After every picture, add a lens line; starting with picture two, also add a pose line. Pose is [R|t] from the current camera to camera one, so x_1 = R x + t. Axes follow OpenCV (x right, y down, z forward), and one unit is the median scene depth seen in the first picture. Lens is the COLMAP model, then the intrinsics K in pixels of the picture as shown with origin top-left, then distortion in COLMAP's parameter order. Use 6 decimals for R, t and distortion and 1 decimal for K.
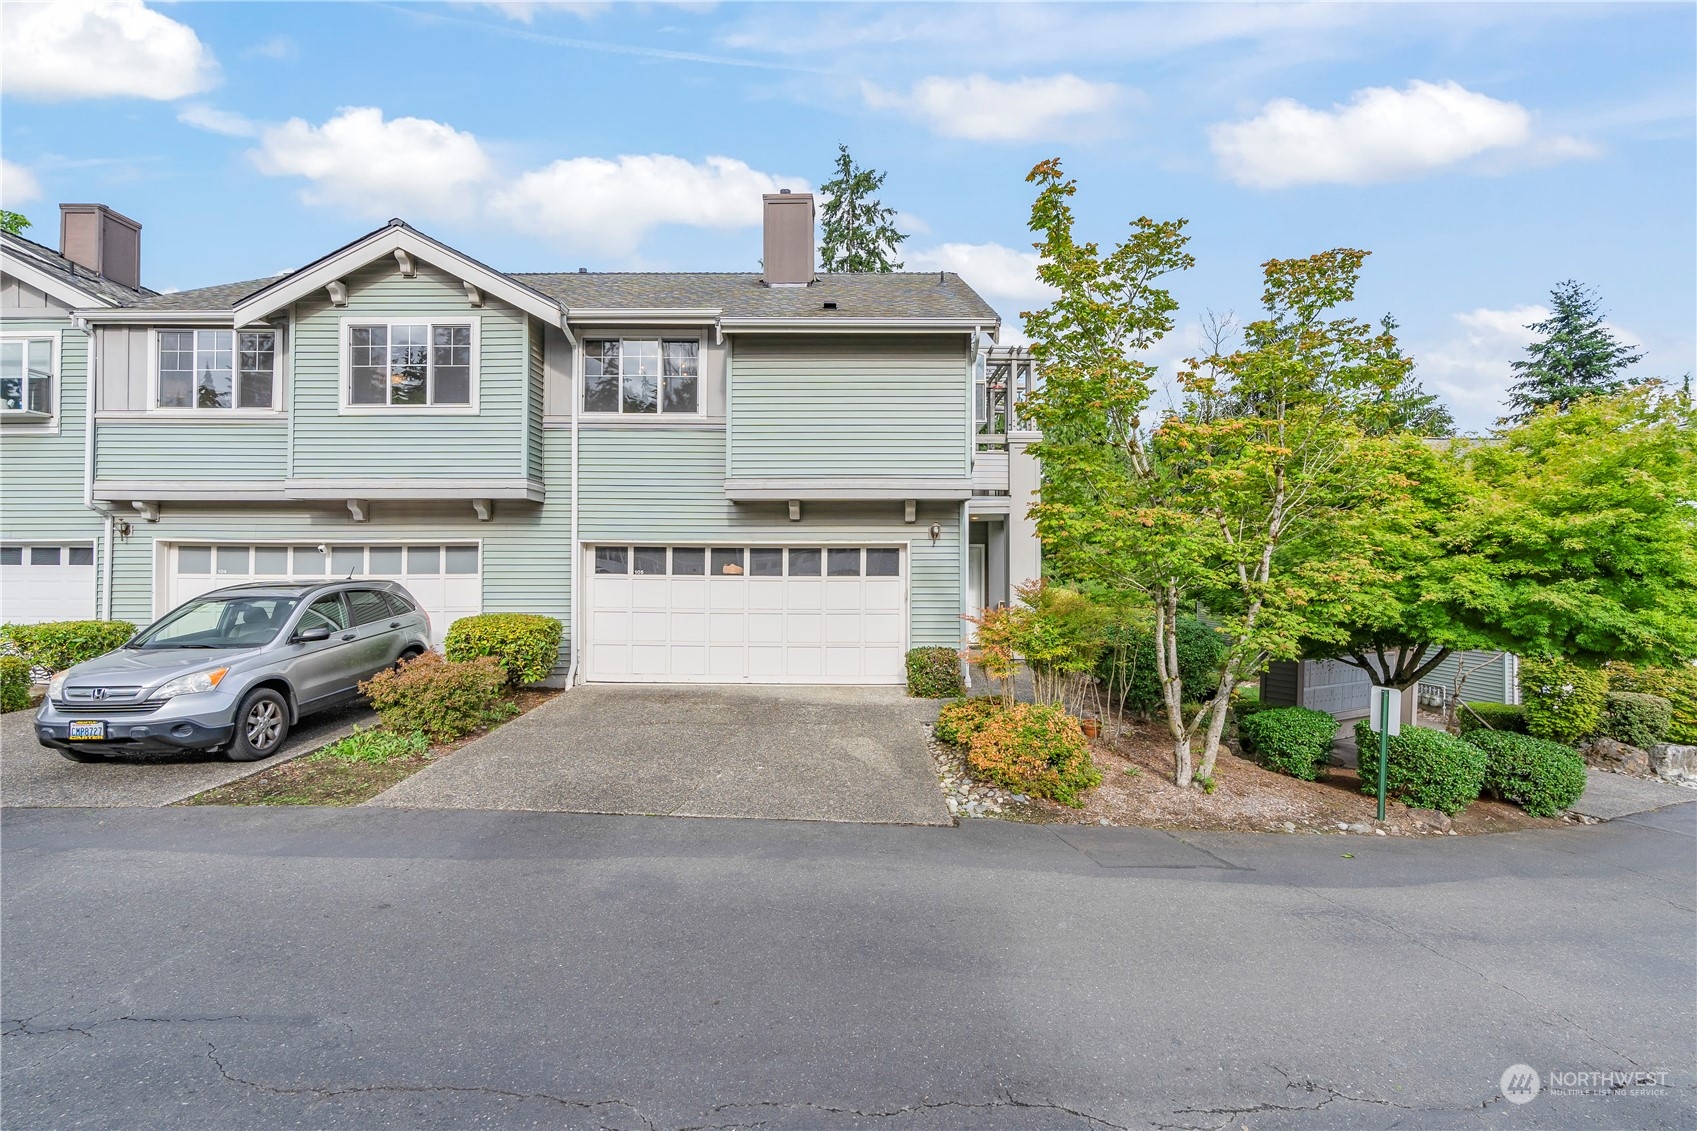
lens RADIAL K [[801.1, 0, 849.2], [0, 801.1, 565.8], [0, 0, 1]] dist [-0.006899, 0.000663]
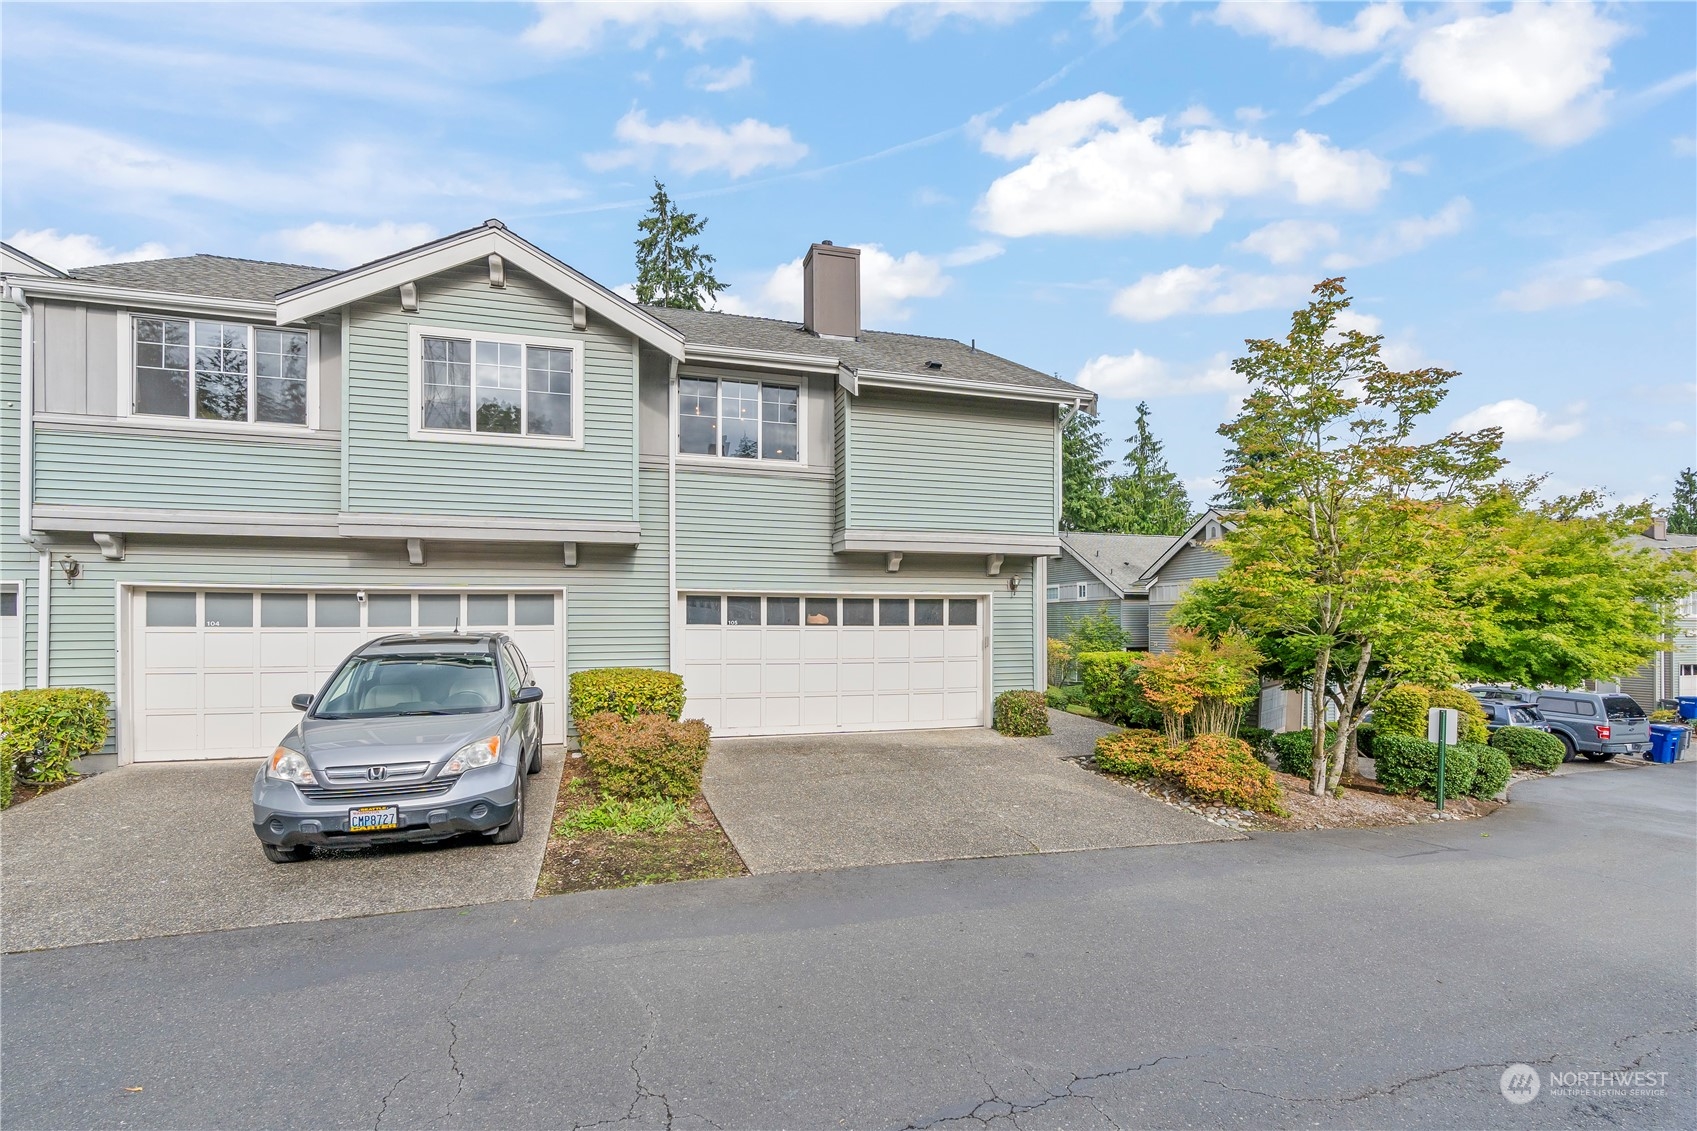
lens RADIAL K [[793.1, 0, 848.3], [0, 793.1, 624.1], [0, 0, 1]] dist [-0.006172, -0.000156]
pose [[0.951755, -0.004767, 0.306821, -0.432792], [0.001588, 0.999942, 0.010612, -0.000065], [-0.306854, -0.009613, 0.951708, 0.049037]]
